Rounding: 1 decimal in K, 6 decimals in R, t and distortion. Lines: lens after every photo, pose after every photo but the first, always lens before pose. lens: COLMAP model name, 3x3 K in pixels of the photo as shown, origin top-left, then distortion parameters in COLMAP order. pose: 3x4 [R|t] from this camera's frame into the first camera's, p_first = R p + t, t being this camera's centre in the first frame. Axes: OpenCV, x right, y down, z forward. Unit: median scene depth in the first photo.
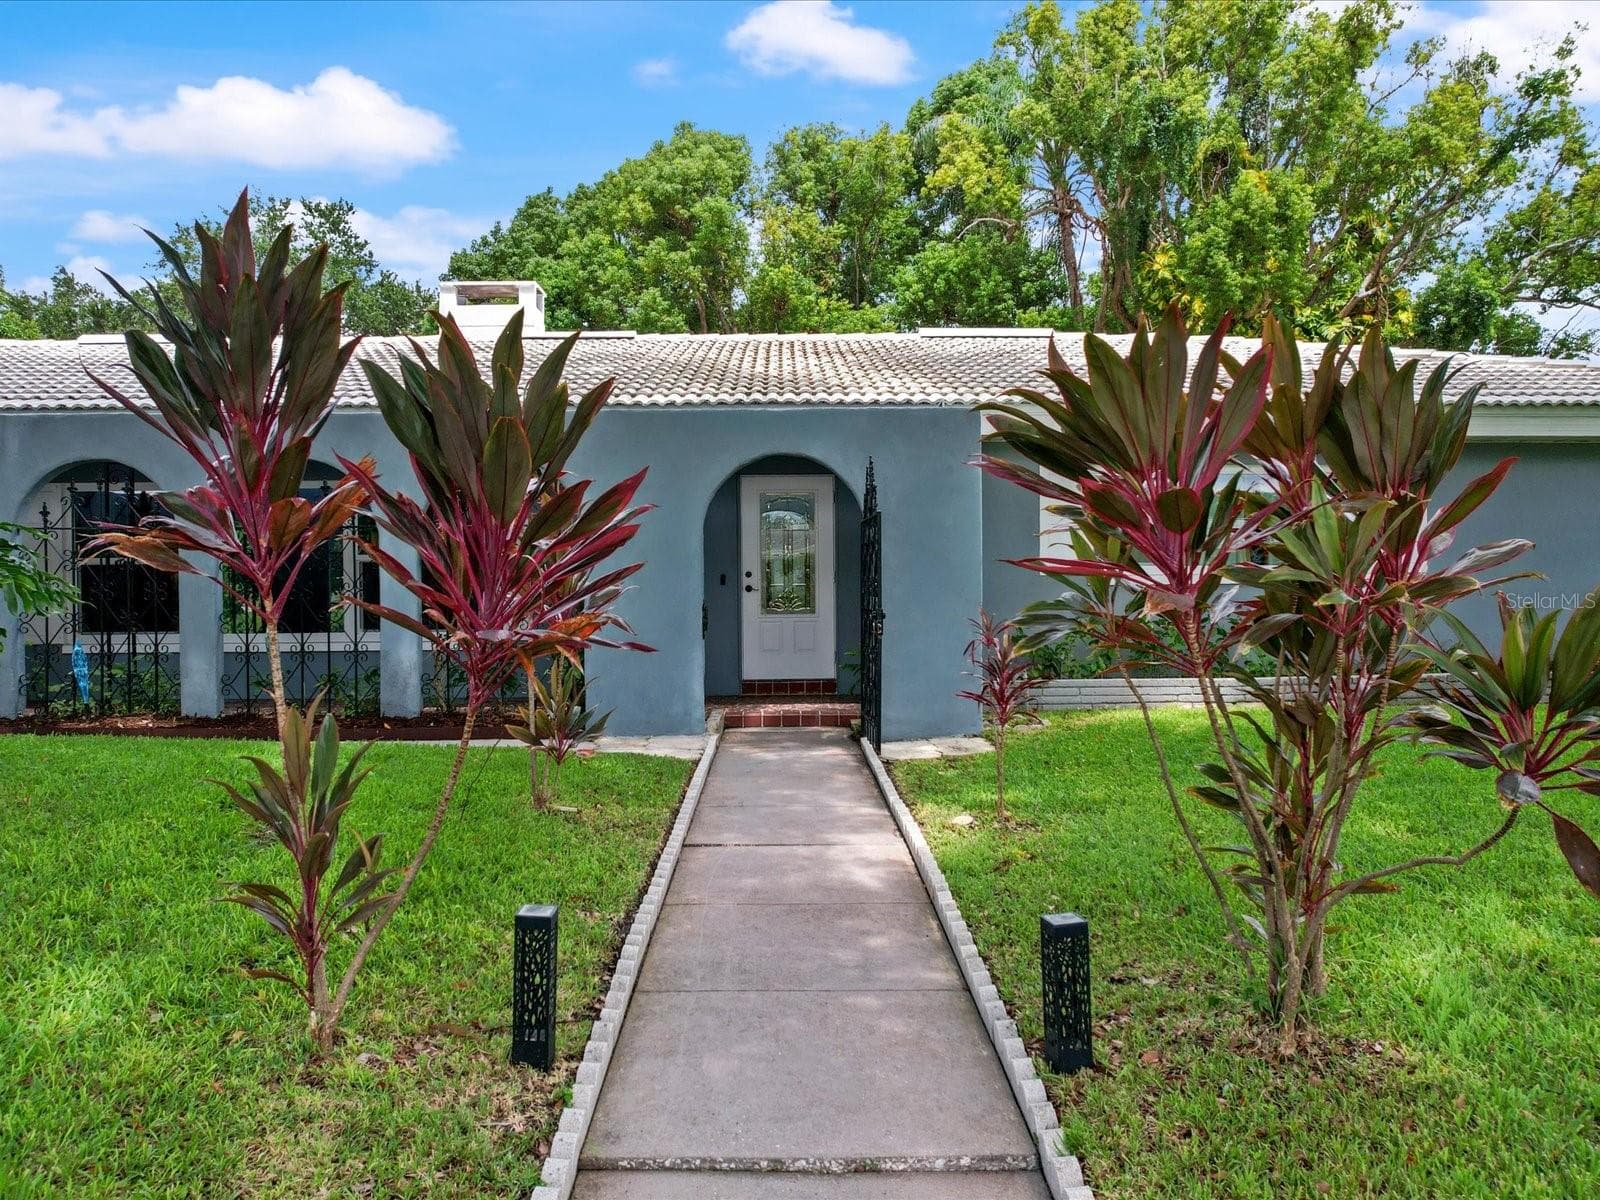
lens RADIAL K [[1252.9, 0, 800.0], [0, 1252.9, 600.0], [0, 0, 1]] dist [-0.004742, -0.001570]
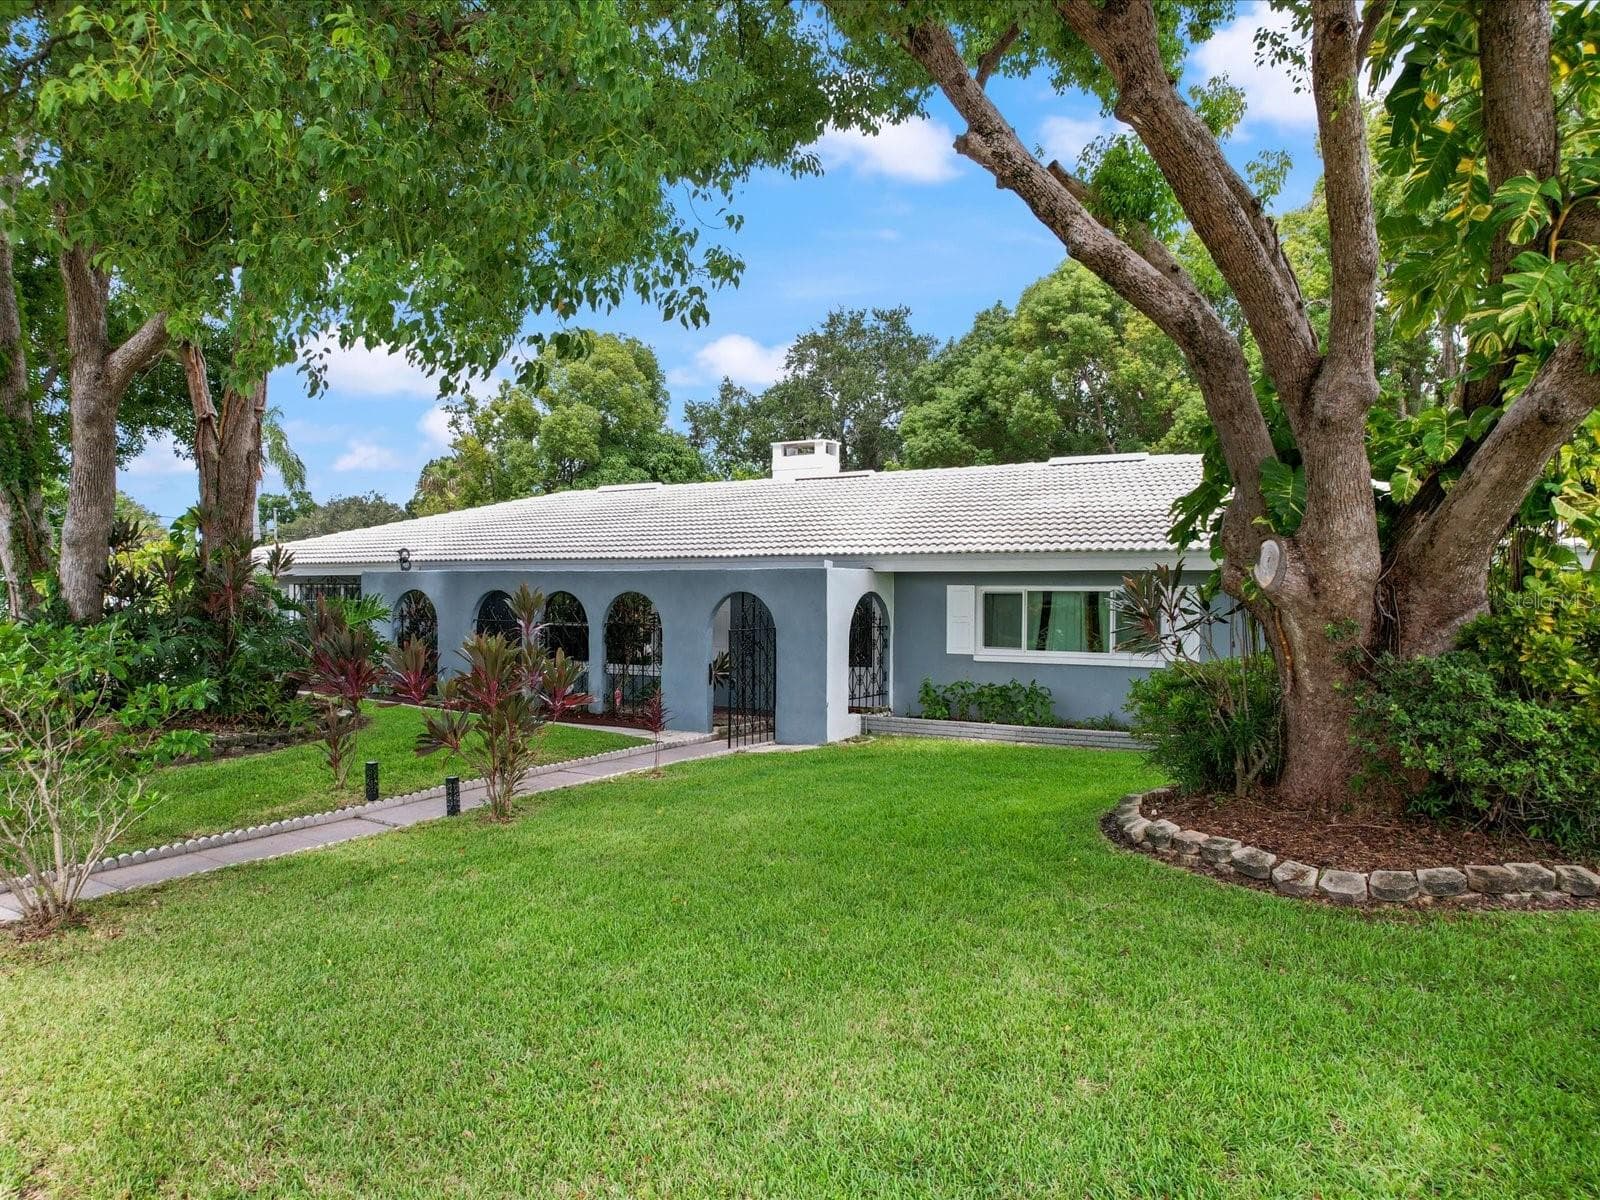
lens RADIAL K [[1252.9, 0, 800.0], [0, 1252.9, 600.0], [0, 0, 1]] dist [-0.004742, -0.001570]
pose [[0.834405, 0.015833, -0.550925, 0.392737], [-0.012497, 0.999874, 0.009807, -0.043243], [0.551011, -0.001297, 0.834497, -0.198725]]
